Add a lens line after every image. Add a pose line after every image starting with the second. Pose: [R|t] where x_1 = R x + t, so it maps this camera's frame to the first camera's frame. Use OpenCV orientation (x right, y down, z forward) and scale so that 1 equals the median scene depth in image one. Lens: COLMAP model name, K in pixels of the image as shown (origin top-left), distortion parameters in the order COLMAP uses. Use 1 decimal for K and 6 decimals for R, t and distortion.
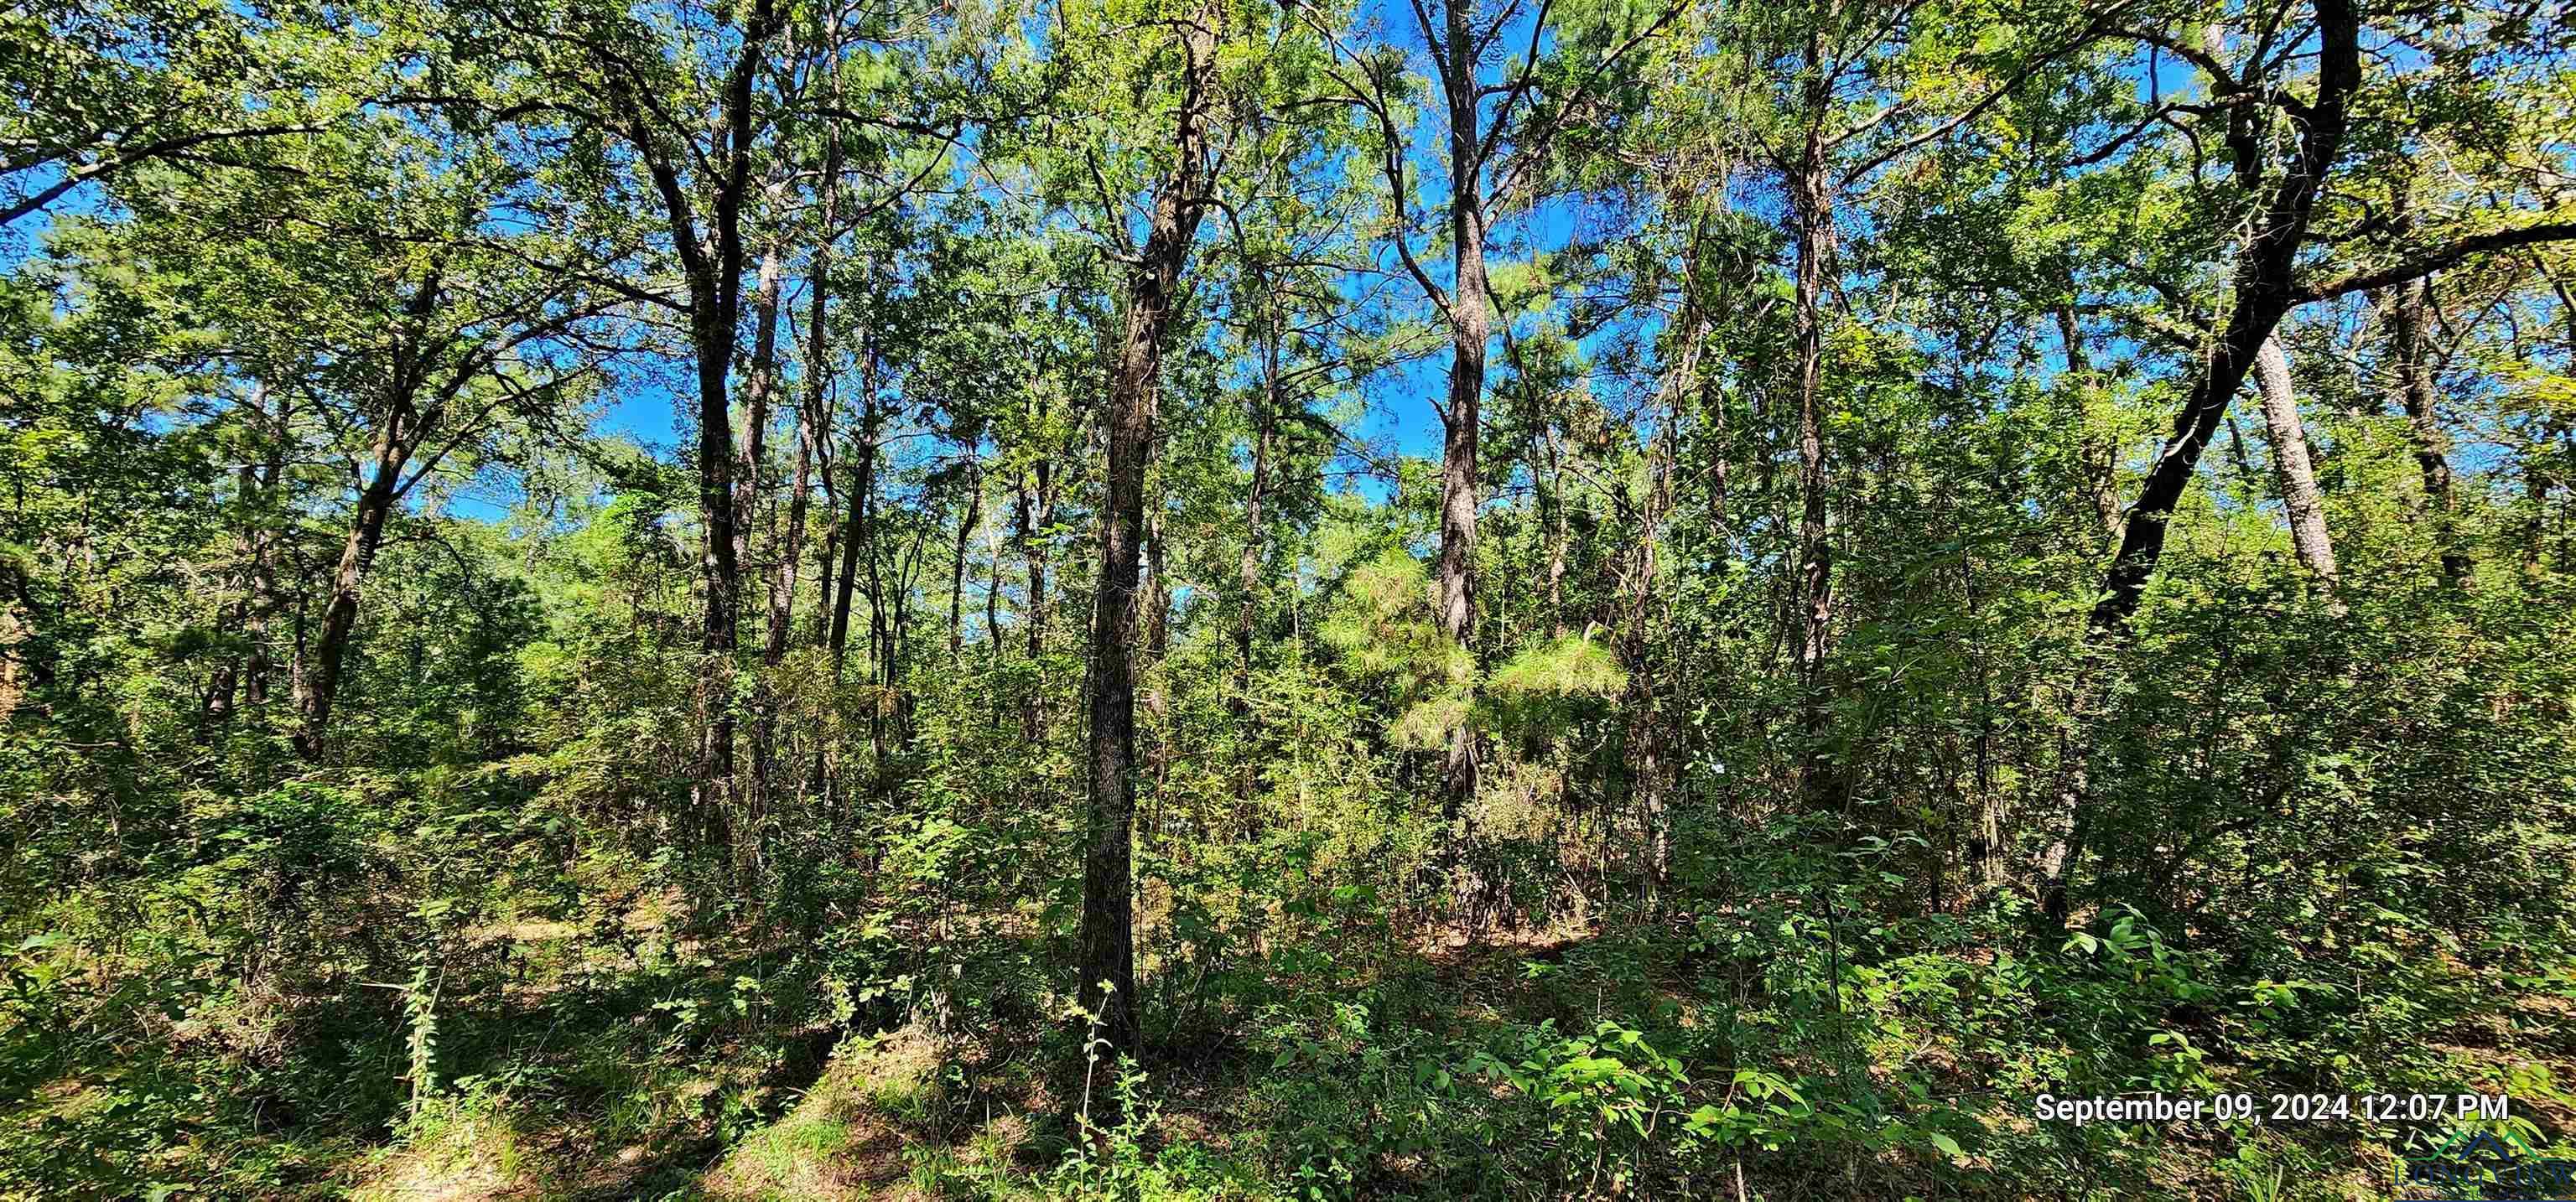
lens RADIAL K [[1036.3, 0, 1266.7], [0, 1036.3, 600.4], [0, 0, 1]] dist [-0.001336, -0.000406]
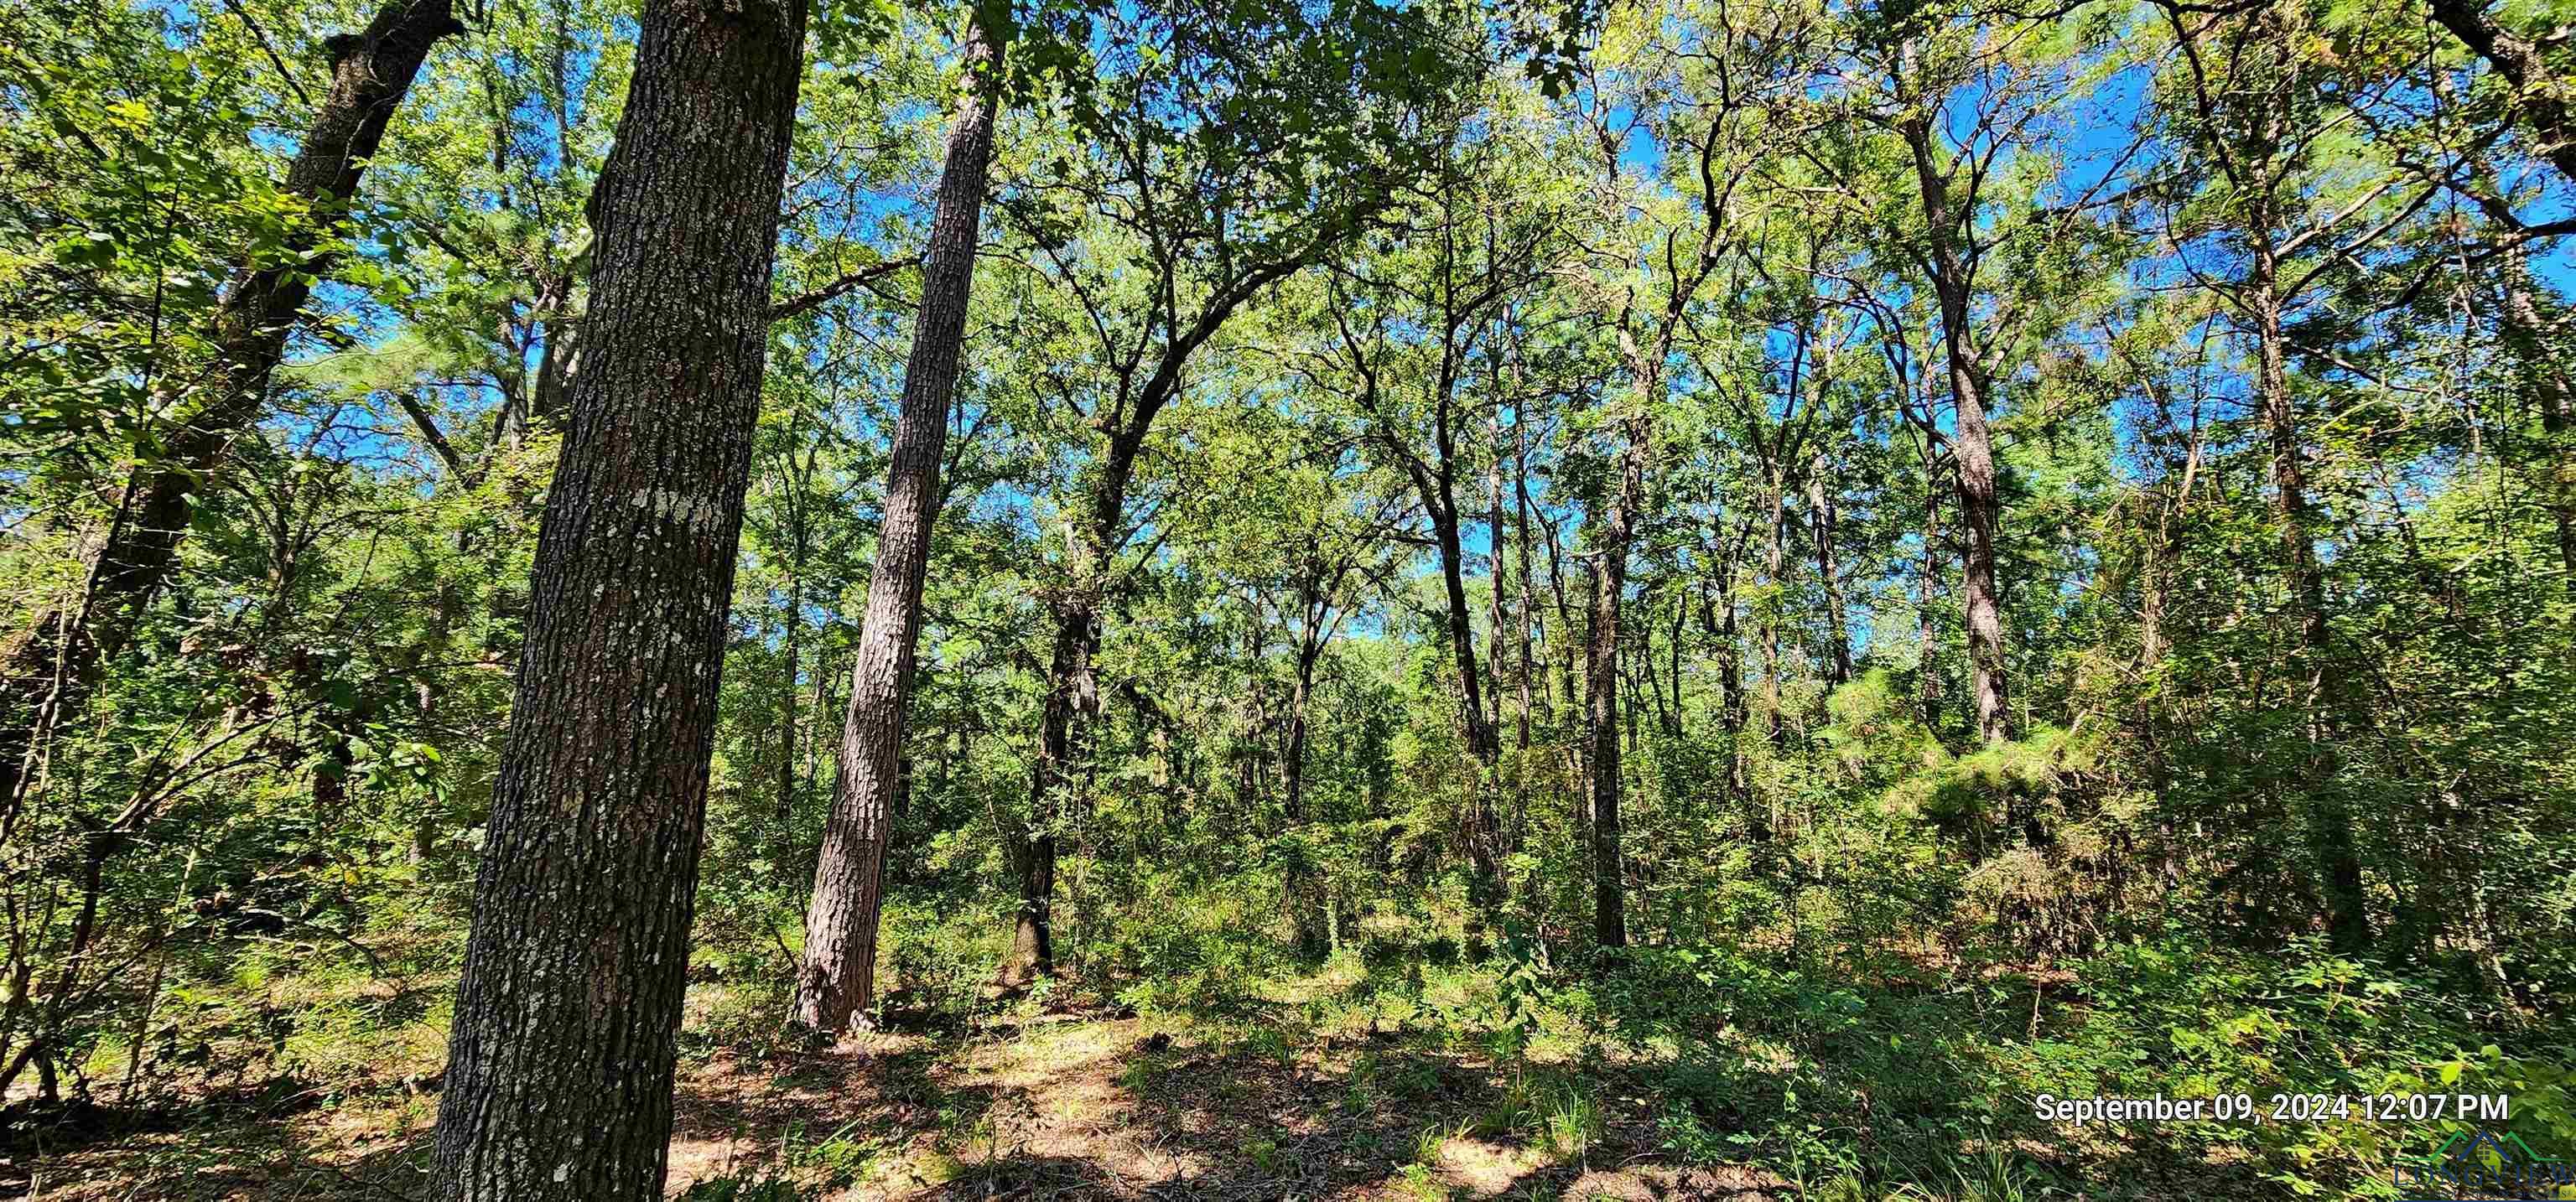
lens RADIAL K [[1036.3, 0, 1266.7], [0, 1036.3, 600.4], [0, 0, 1]] dist [-0.001336, -0.000406]
pose [[0.721749, -0.132648, -0.679325, 0.211110], [0.095062, 0.991161, -0.092539, -0.039571], [0.685595, 0.002212, 0.727979, -0.228154]]
